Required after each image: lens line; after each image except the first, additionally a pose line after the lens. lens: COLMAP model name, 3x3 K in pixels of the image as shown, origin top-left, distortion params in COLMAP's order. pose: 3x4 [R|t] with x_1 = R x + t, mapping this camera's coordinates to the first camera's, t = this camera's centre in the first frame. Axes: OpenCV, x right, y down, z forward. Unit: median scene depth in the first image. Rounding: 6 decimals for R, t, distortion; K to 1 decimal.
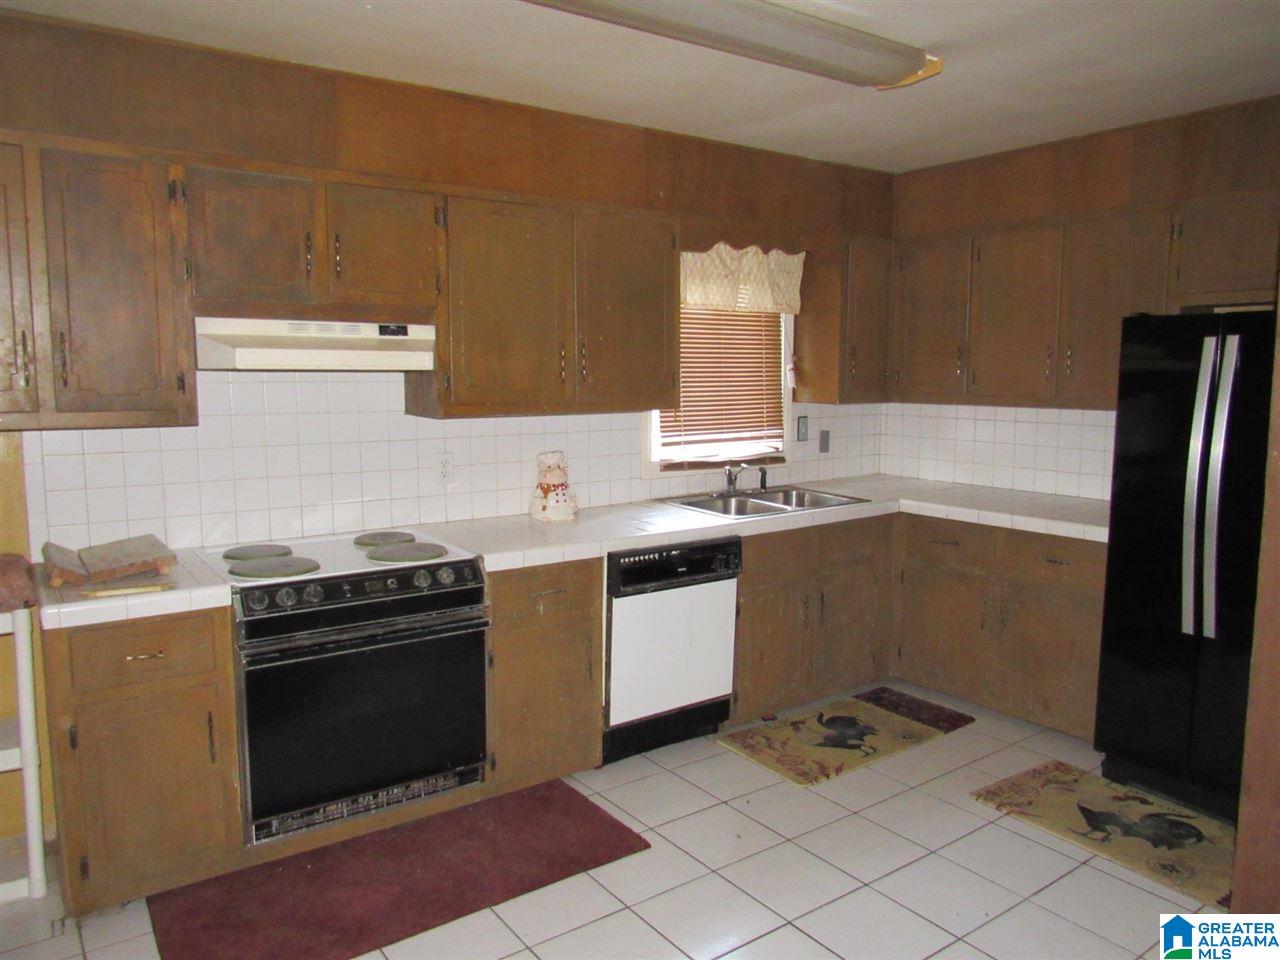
lens RADIAL K [[920.3, 0, 639.9], [0, 920.3, 476.7], [0, 0, 1]] dist [-0.009111, -0.001795]
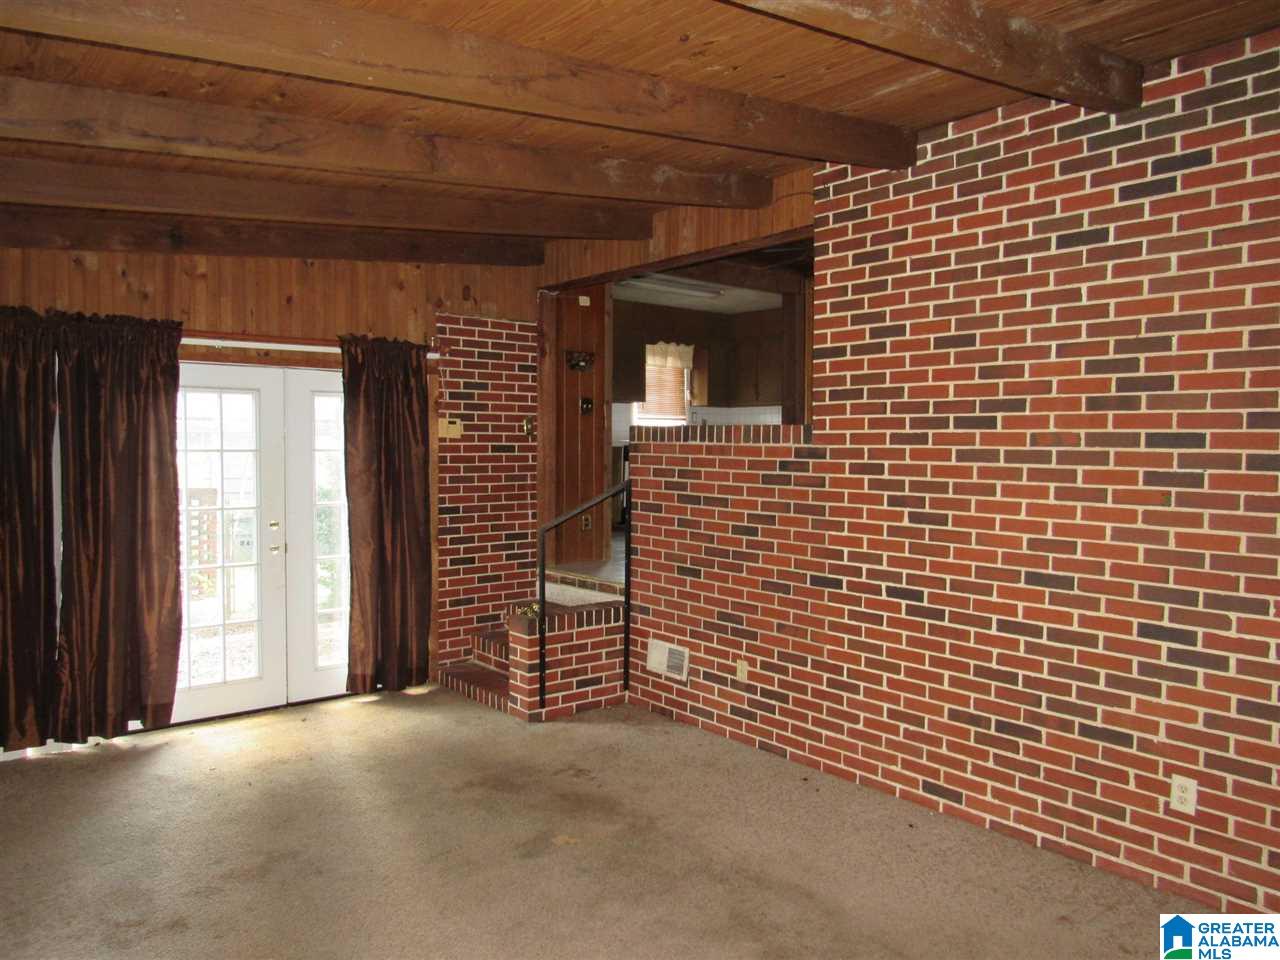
lens RADIAL K [[920.3, 0, 640.3], [0, 920.3, 480.4], [0, 0, 1]] dist [-0.009111, -0.001795]
pose [[0.996633, 0.012551, 0.081027, -0.167987], [-0.006491, 0.997190, -0.074629, 0.318151], [-0.081736, 0.073852, 0.993914, -1.484573]]
